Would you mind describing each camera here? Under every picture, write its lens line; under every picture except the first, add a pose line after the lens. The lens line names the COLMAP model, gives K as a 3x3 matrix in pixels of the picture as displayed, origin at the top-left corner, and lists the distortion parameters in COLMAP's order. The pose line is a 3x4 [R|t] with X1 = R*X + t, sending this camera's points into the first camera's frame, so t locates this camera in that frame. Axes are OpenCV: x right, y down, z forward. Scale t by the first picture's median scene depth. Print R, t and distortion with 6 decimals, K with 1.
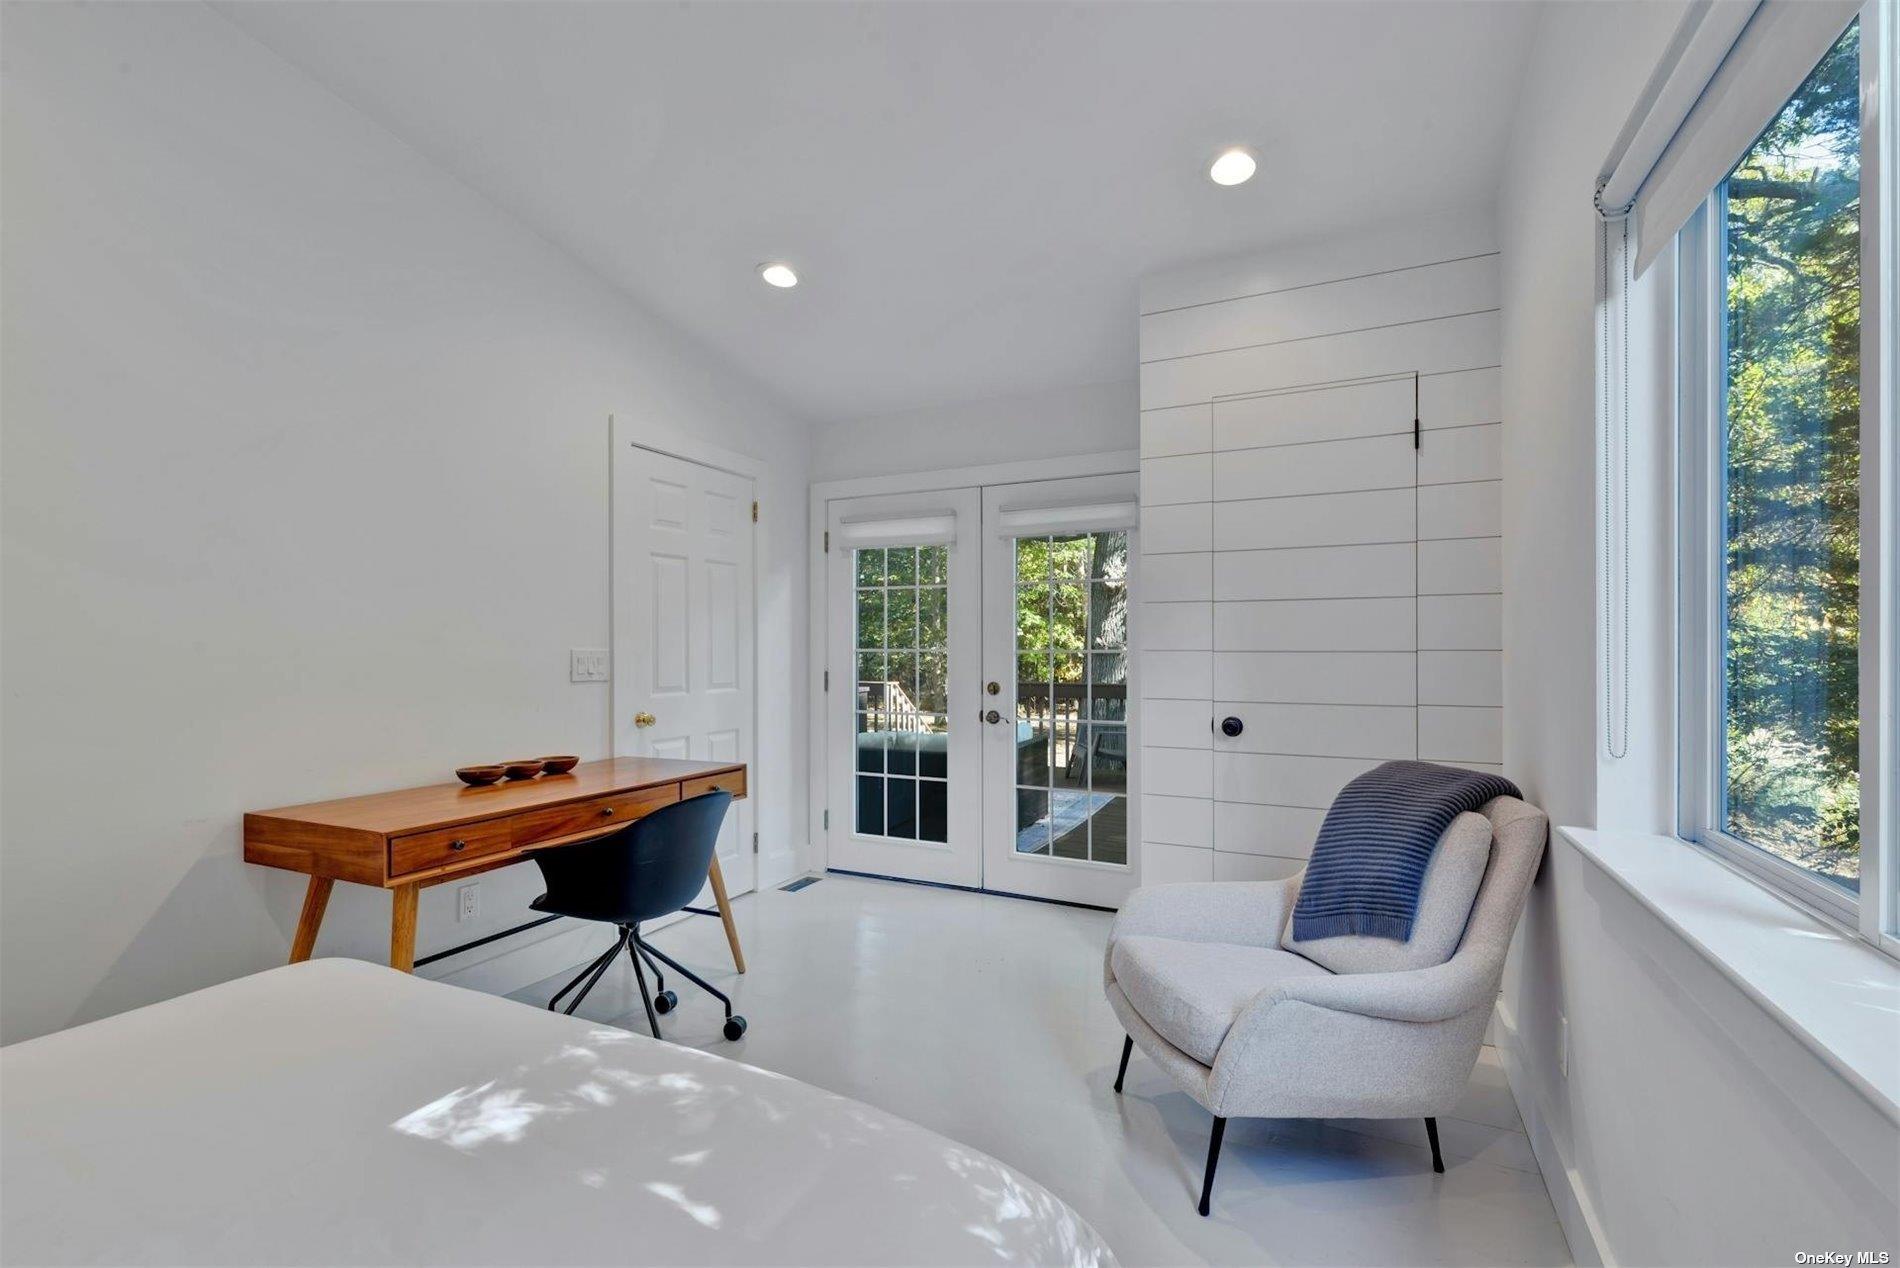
lens RADIAL K [[762.0, 0, 953.8], [0, 762.0, 649.1], [0, 0, 1]] dist [0.000398, 0.000071]
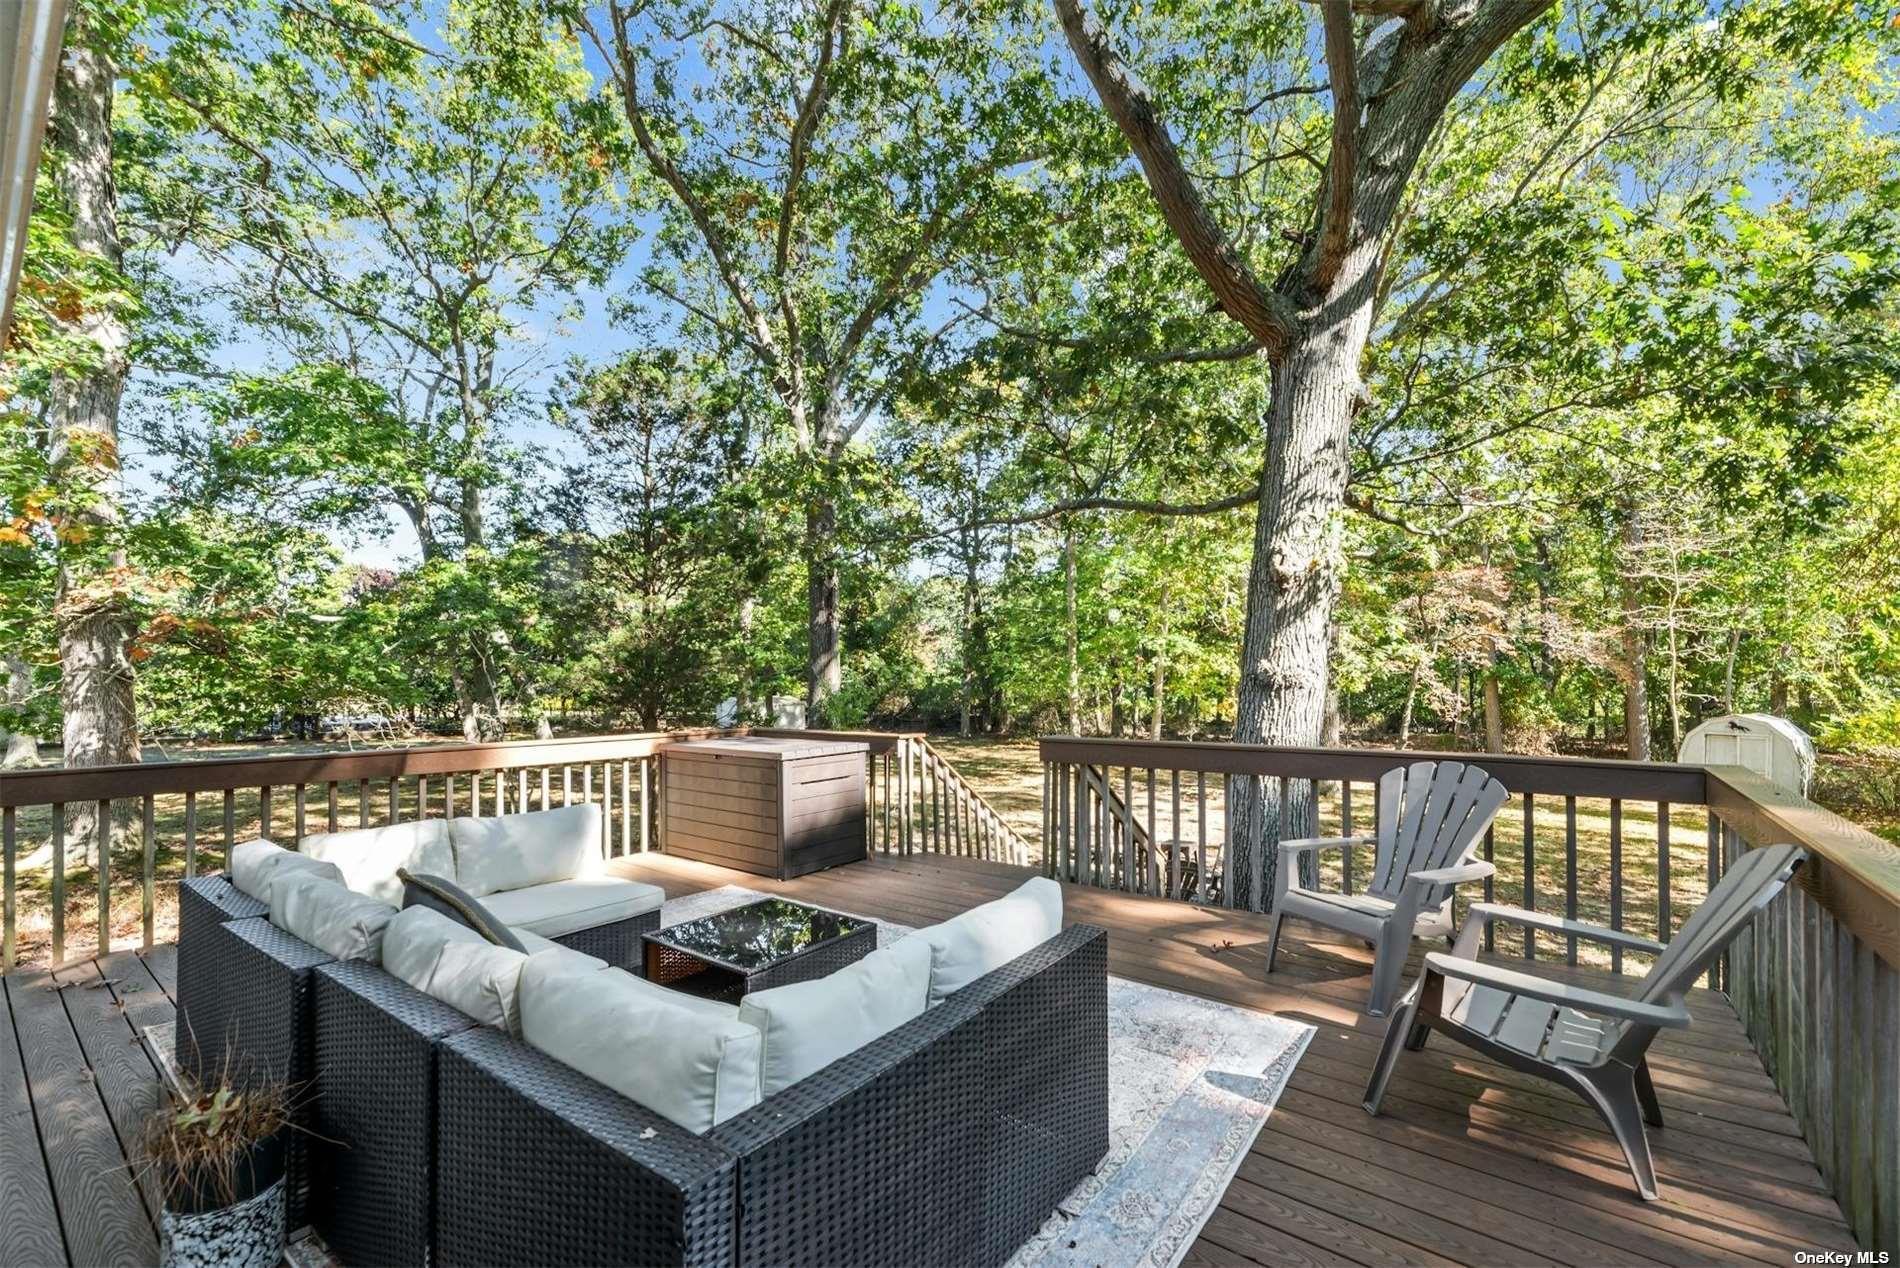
lens RADIAL K [[762.0, 0, 953.8], [0, 762.0, 649.1], [0, 0, 1]] dist [0.000398, 0.000071]
pose [[0.980032, -0.003346, -0.198813, 0.075049], [-0.004657, 0.999198, -0.039769, -0.000793], [0.198787, 0.039901, 0.979230, 0.392898]]
